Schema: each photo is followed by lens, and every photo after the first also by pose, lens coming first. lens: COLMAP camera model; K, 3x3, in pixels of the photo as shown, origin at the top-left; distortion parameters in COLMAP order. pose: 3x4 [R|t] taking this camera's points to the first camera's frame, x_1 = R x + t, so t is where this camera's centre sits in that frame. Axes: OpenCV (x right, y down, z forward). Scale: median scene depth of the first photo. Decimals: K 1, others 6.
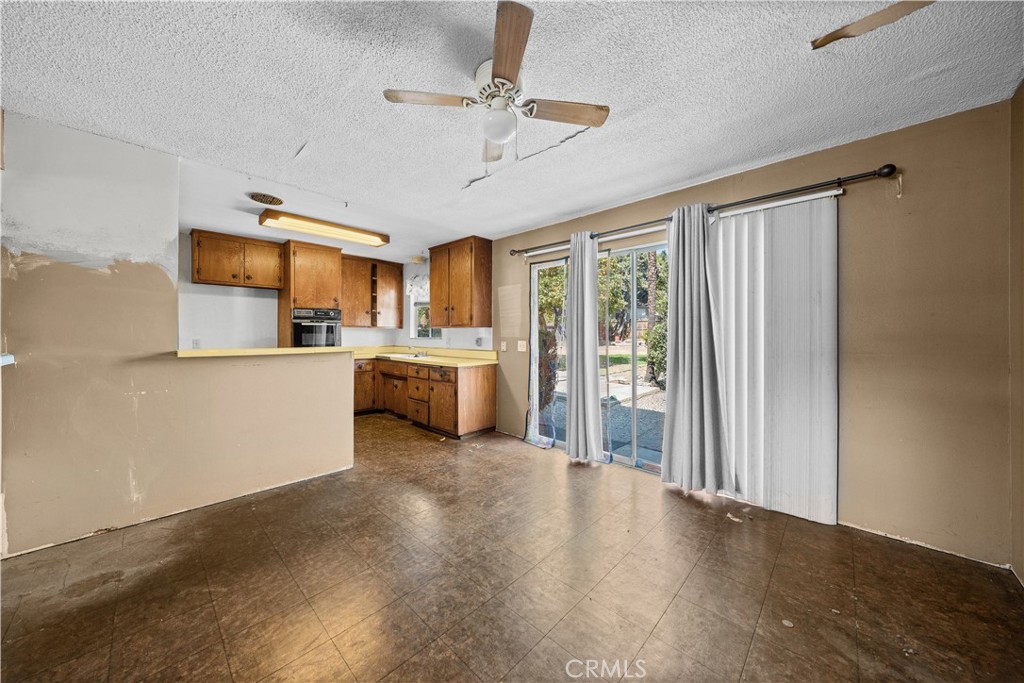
lens RADIAL K [[352.6, 0, 492.5], [0, 352.6, 329.6], [0, 0, 1]] dist [-0.001959, -0.000033]
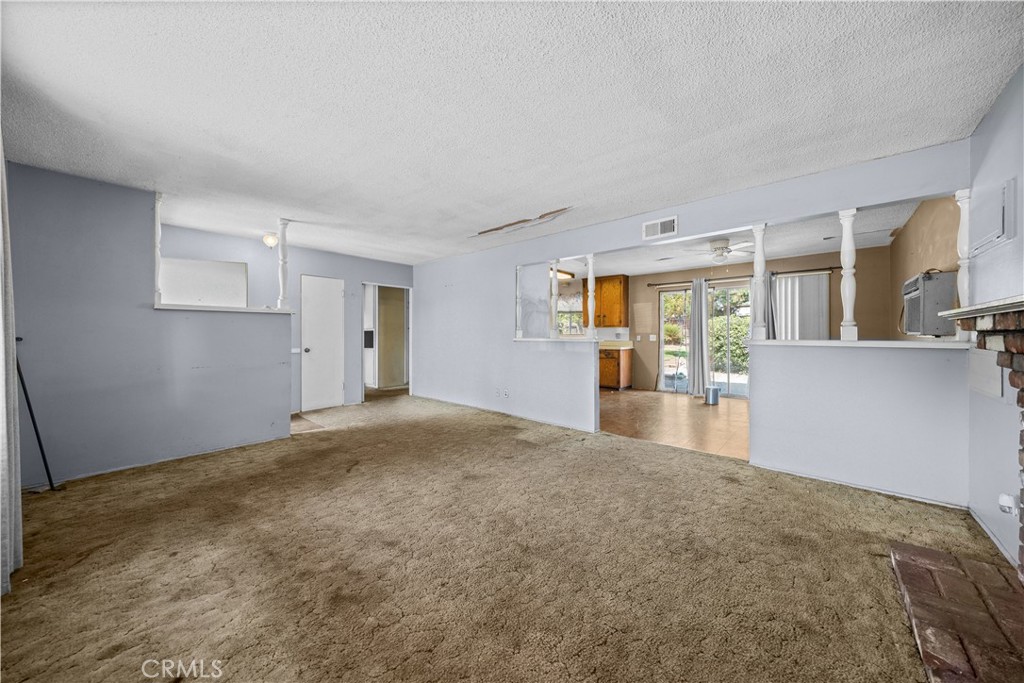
lens RADIAL K [[352.6, 0, 489.8], [0, 352.6, 328.3], [0, 0, 1]] dist [-0.001959, -0.000033]
pose [[0.999712, 0.000009, 0.023978, -0.785227], [0.000055, 0.999996, -0.002665, 0.003564], [-0.023978, 0.002666, 0.999709, -0.755670]]
